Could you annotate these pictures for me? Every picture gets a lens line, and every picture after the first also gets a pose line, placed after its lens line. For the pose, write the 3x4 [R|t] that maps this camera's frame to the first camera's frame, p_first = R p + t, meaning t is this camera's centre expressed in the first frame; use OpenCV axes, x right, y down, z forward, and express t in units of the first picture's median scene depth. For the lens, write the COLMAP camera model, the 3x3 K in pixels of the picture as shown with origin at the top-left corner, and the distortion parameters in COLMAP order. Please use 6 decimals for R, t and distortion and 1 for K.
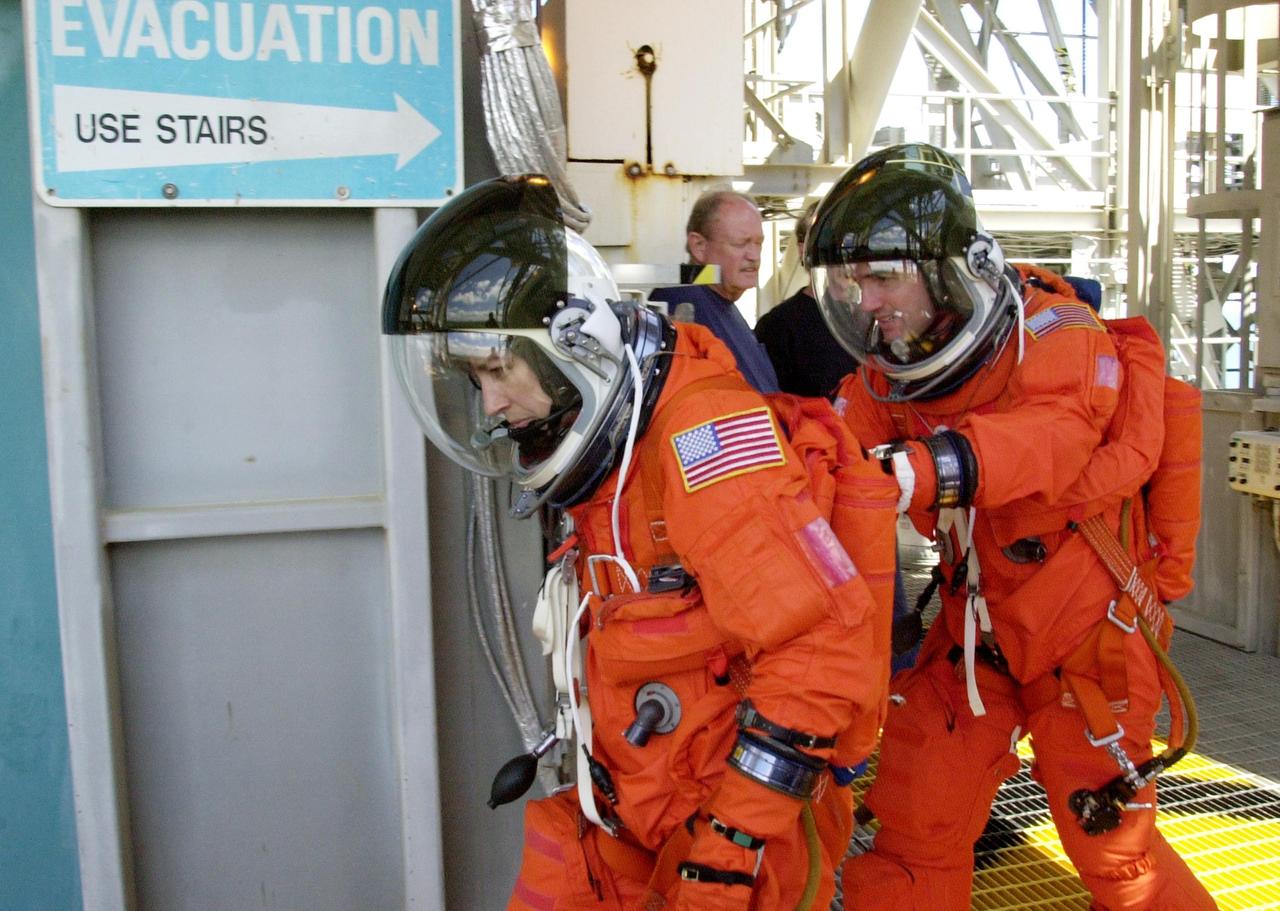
lens RADIAL K [[1307.8, 0, 639.4], [0, 1307.8, 451.3], [0, 0, 1]] dist [-0.083253, 0.000000]
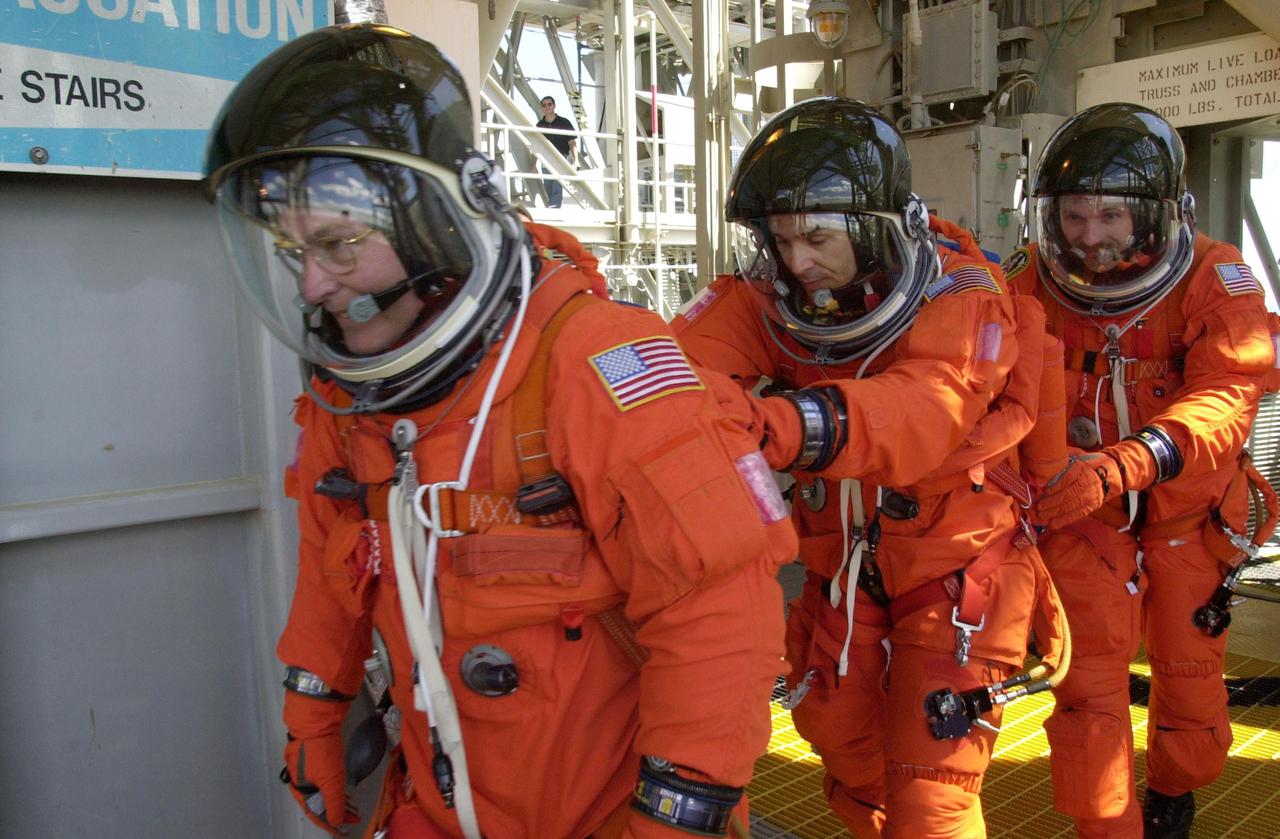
lens RADIAL K [[1123.2, 0, 645.2], [0, 1123.2, 427.6], [0, 0, 1]] dist [-0.101412, 0.056326]
pose [[0.913546, -0.045944, 0.404133, -0.268920], [0.048635, 0.998810, 0.003610, 0.007671], [-0.403818, 0.016357, 0.914693, 0.115561]]
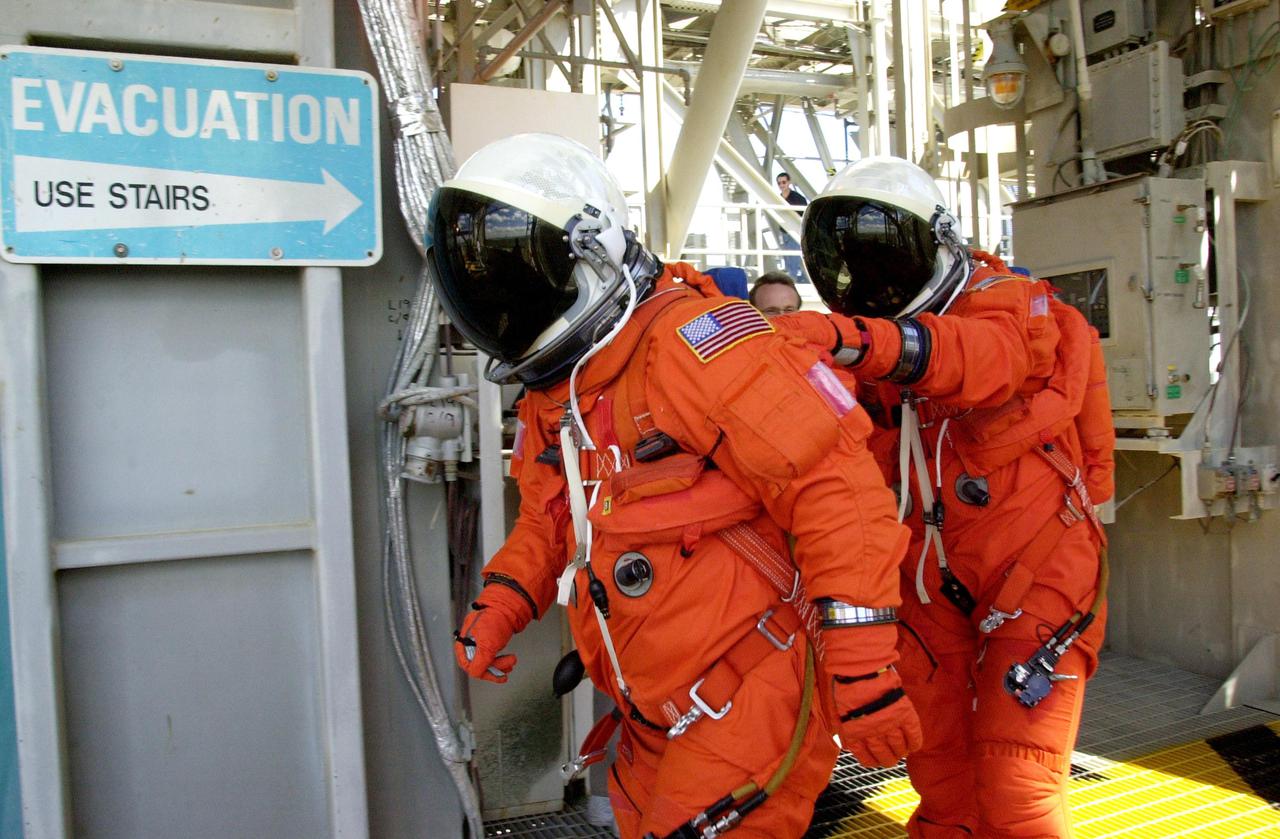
lens RADIAL K [[1123.2, 0, 629.6], [0, 1123.2, 419.4], [0, 0, 1]] dist [-0.101412, 0.056326]
pose [[0.990757, -0.020023, 0.134160, -0.051938], [0.031516, 0.995959, -0.084099, 0.036172], [-0.131934, 0.087550, 0.987385, 0.007486]]
